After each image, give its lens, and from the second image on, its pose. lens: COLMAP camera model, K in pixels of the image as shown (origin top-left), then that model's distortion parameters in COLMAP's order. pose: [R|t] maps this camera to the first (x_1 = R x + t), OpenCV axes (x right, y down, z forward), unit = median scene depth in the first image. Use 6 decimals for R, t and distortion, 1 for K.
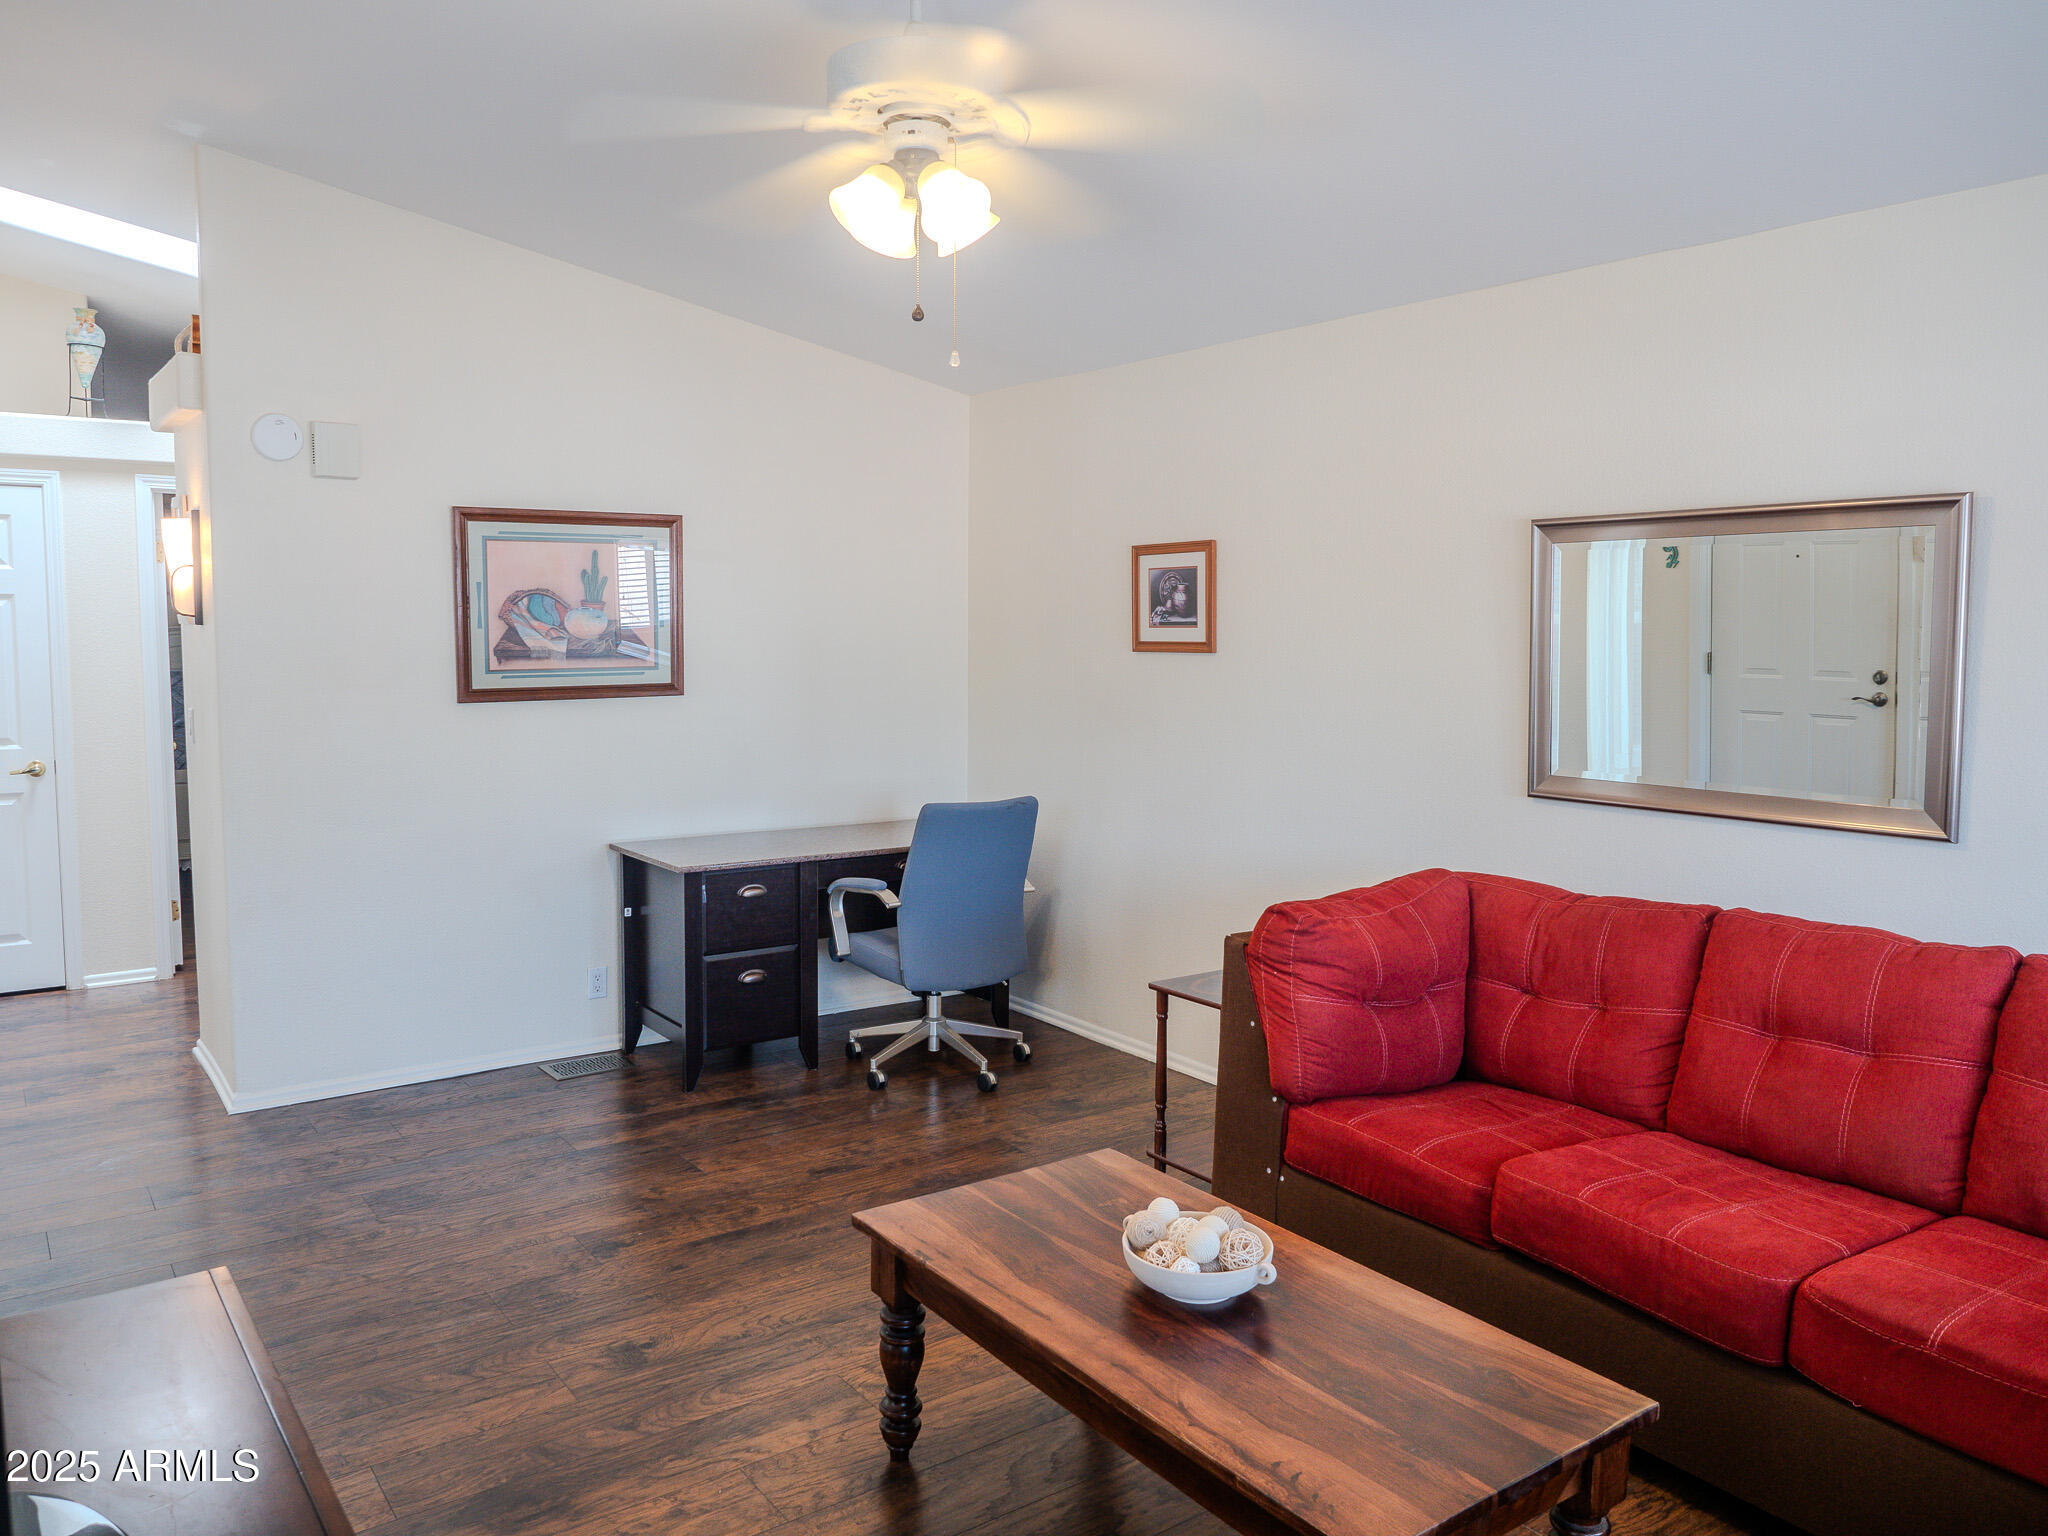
lens RADIAL K [[1479.5, 0, 1016.4], [0, 1479.5, 757.8], [0, 0, 1]] dist [-0.022850, 0.024119]
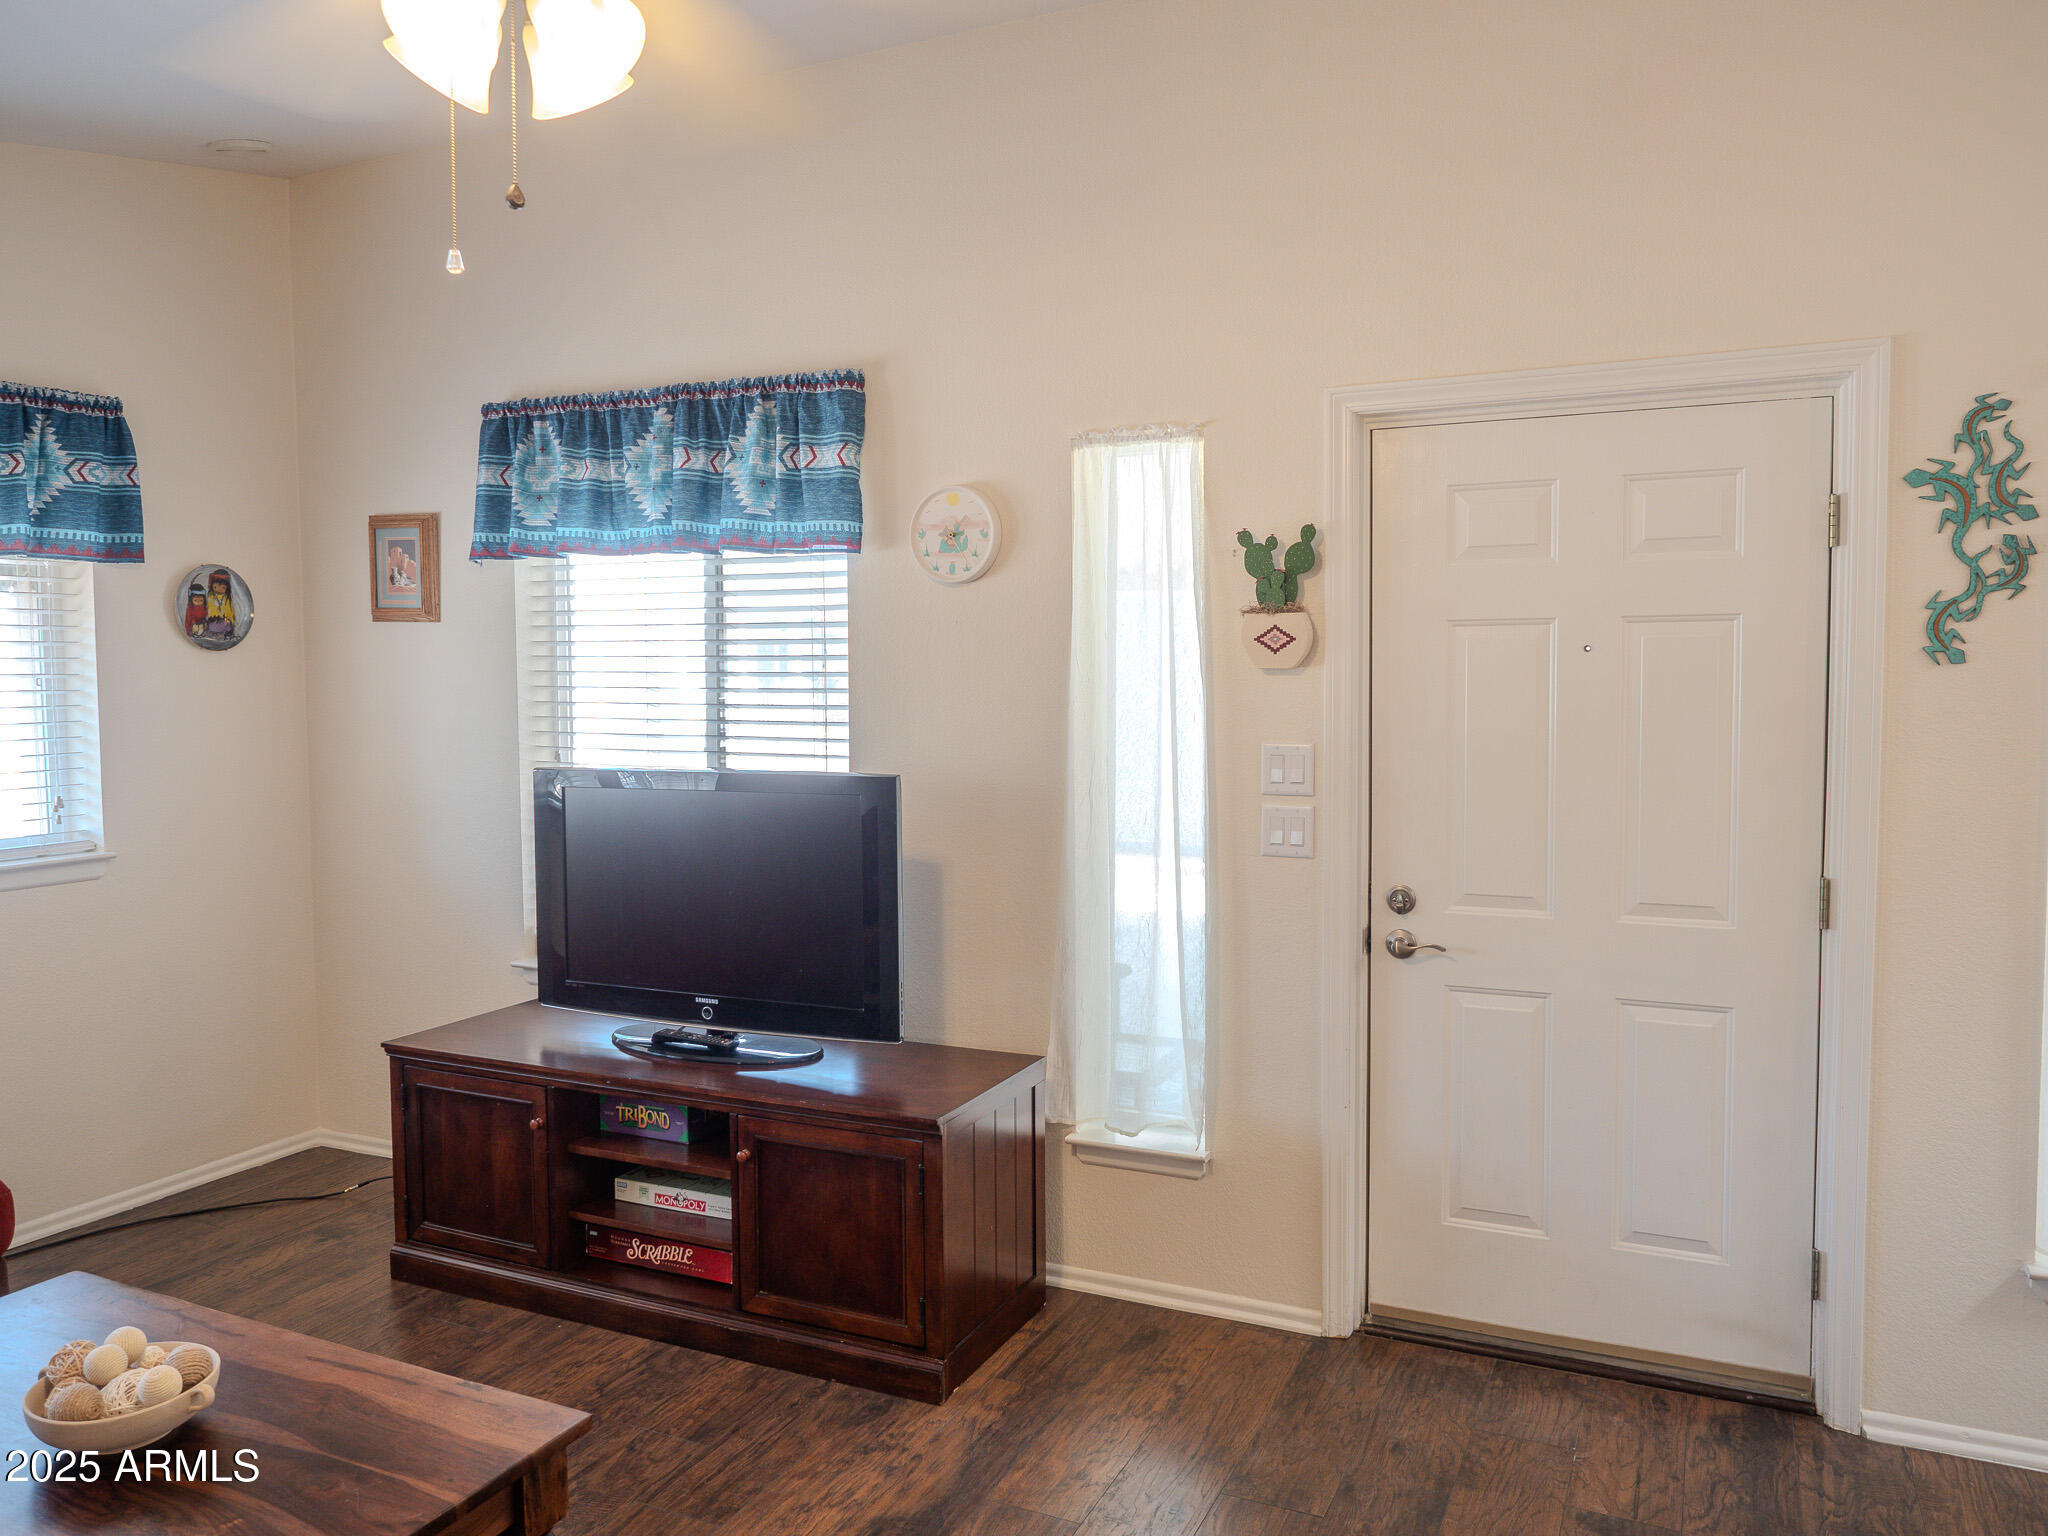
lens RADIAL K [[1479.5, 0, 1016.4], [0, 1479.5, 757.8], [0, 0, 1]] dist [-0.022850, 0.024119]
pose [[-0.877553, 0.021209, -0.479011, 0.032859], [-0.047103, 0.990376, 0.130143, -0.083381], [0.477161, 0.136770, -0.868108, 0.960882]]
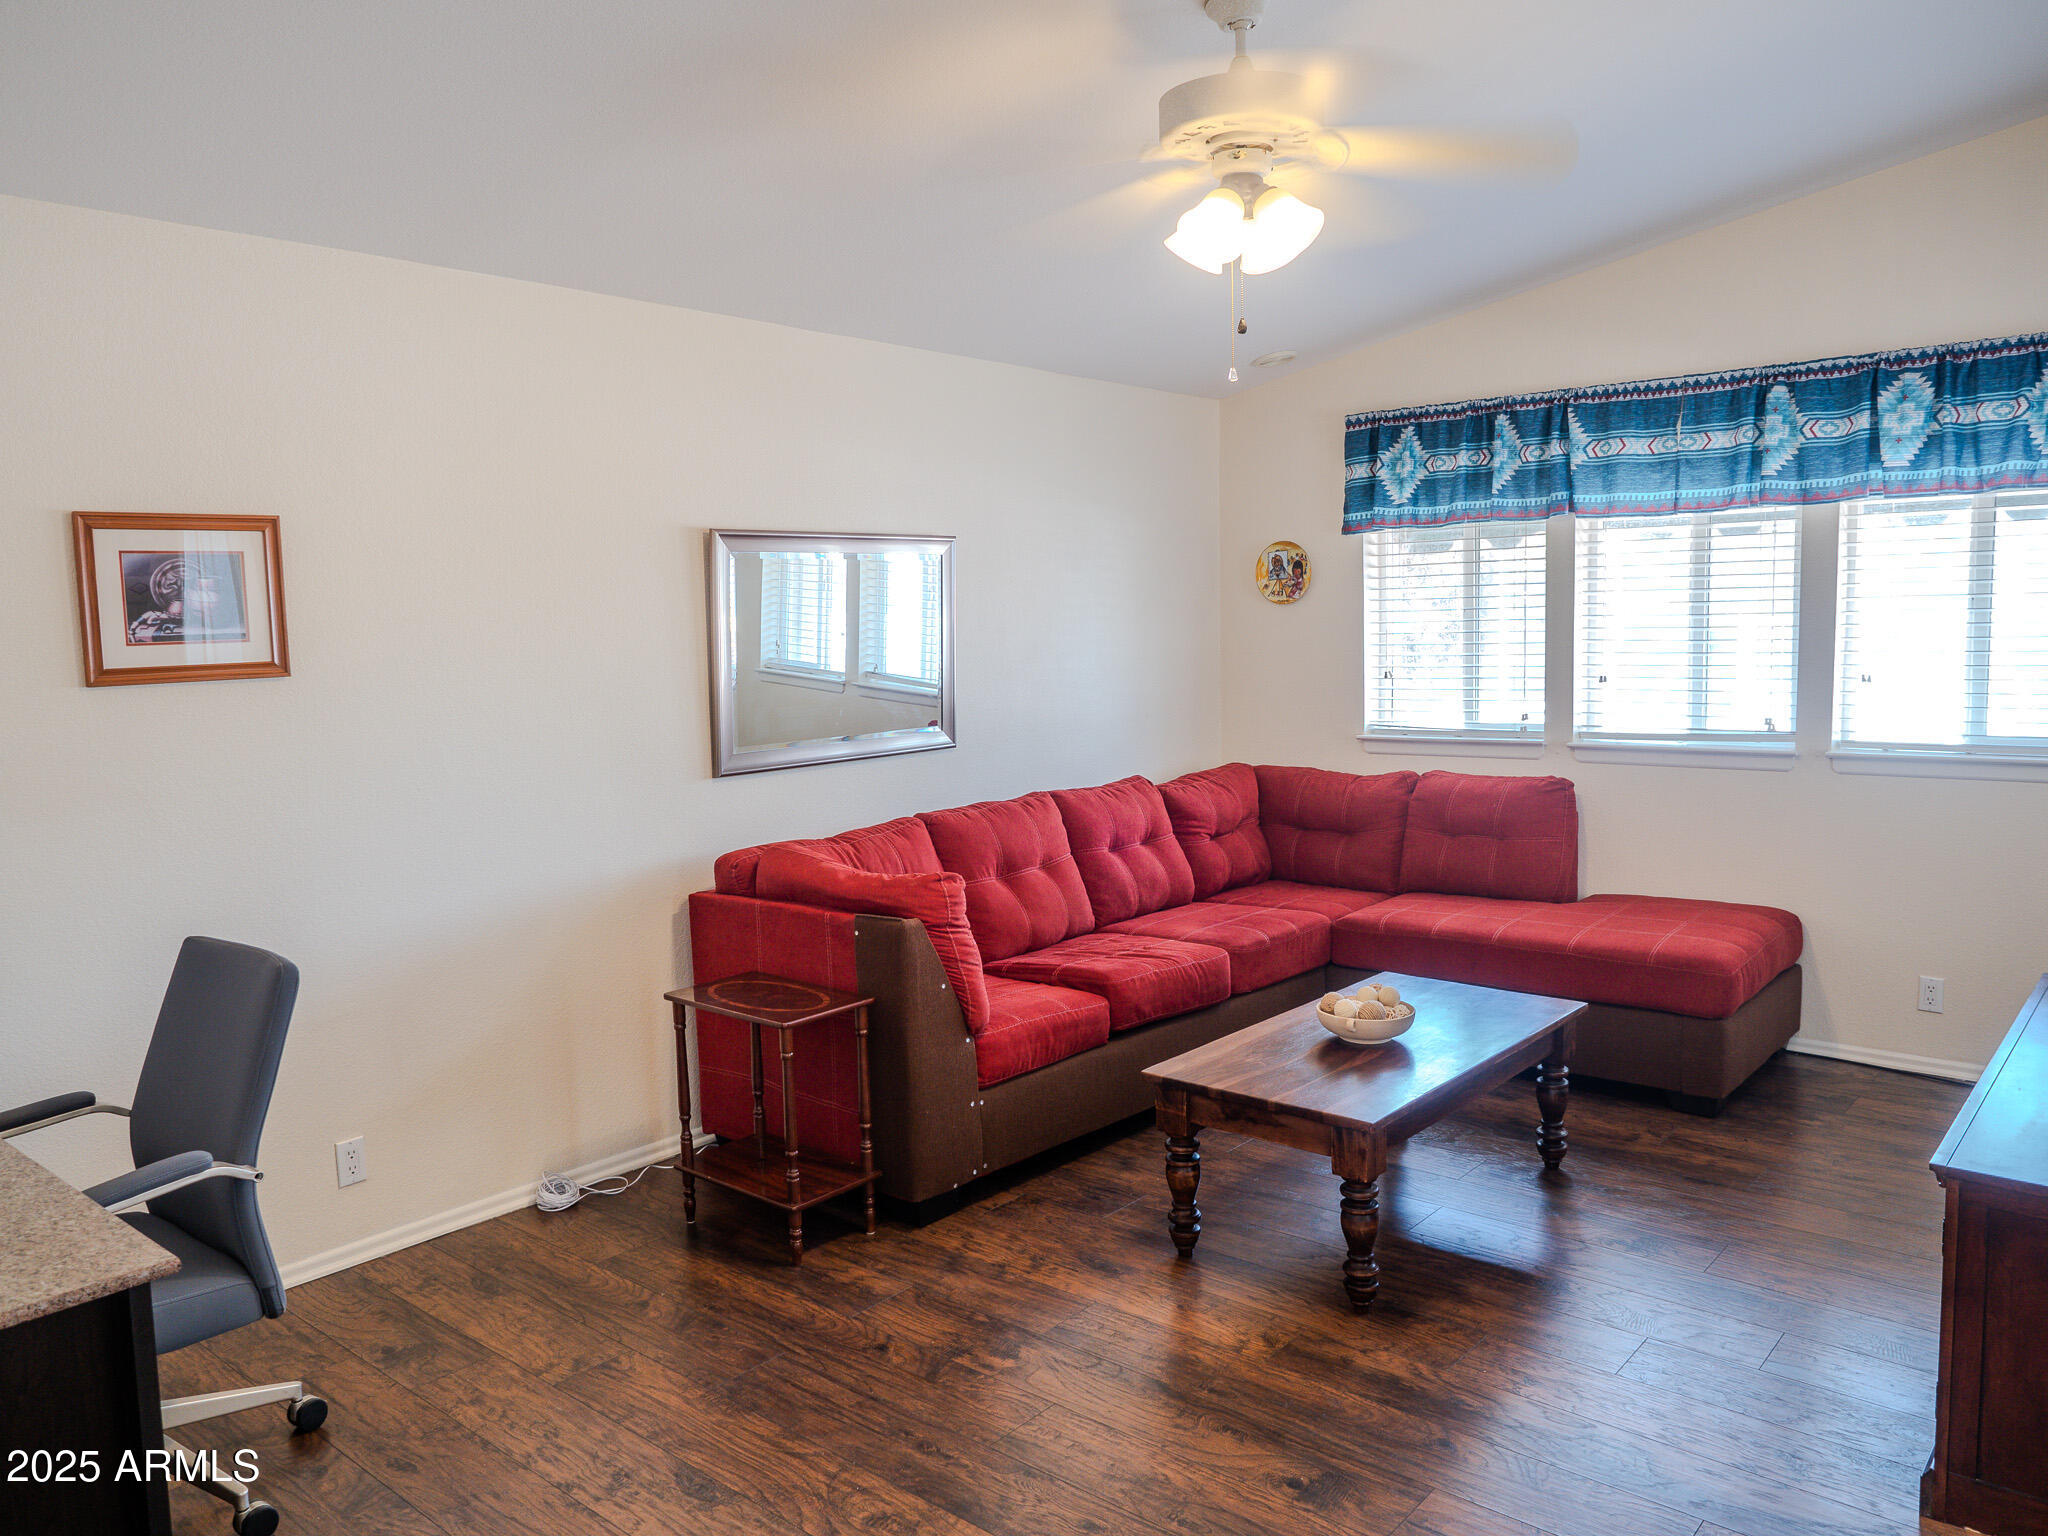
lens RADIAL K [[1479.5, 0, 1016.4], [0, 1479.5, 757.8], [0, 0, 1]] dist [-0.022850, 0.024119]
pose [[-0.222057, -0.099447, 0.969949, -0.627183], [0.110262, 0.985843, 0.126319, -0.082522], [-0.968779, 0.134999, -0.207949, 0.809857]]
